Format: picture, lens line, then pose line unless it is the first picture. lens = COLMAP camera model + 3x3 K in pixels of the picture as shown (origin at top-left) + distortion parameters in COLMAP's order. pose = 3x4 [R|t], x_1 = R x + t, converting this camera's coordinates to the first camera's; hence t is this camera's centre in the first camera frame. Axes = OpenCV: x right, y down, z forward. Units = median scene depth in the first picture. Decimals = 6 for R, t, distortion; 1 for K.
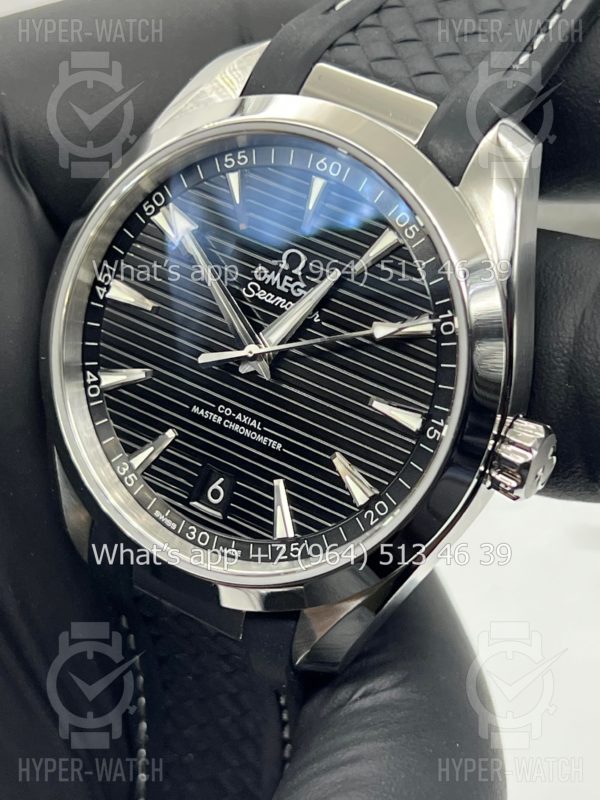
lens RADIAL K [[1928.2, 0, 294.6], [0, 1928.2, 388.3], [0, 0, 1]] dist [0.287083, 0.000000]
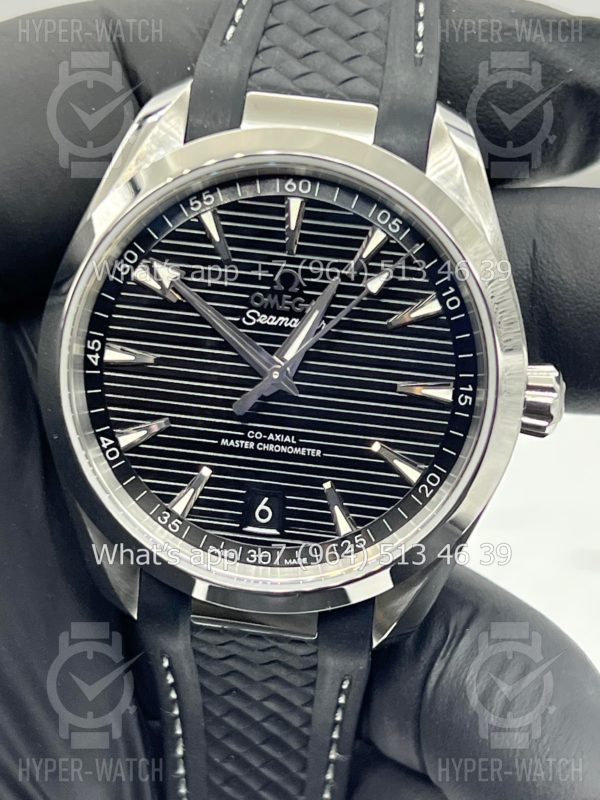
lens RADIAL K [[1928.2, 0, 306.3], [0, 1928.2, 418.0], [0, 0, 1]] dist [0.287083, 0.000000]
pose [[0.908290, -0.276870, 0.313613, -0.339774], [0.265443, 0.960844, 0.079492, -0.073998], [-0.323342, 0.011044, 0.946218, -0.003888]]
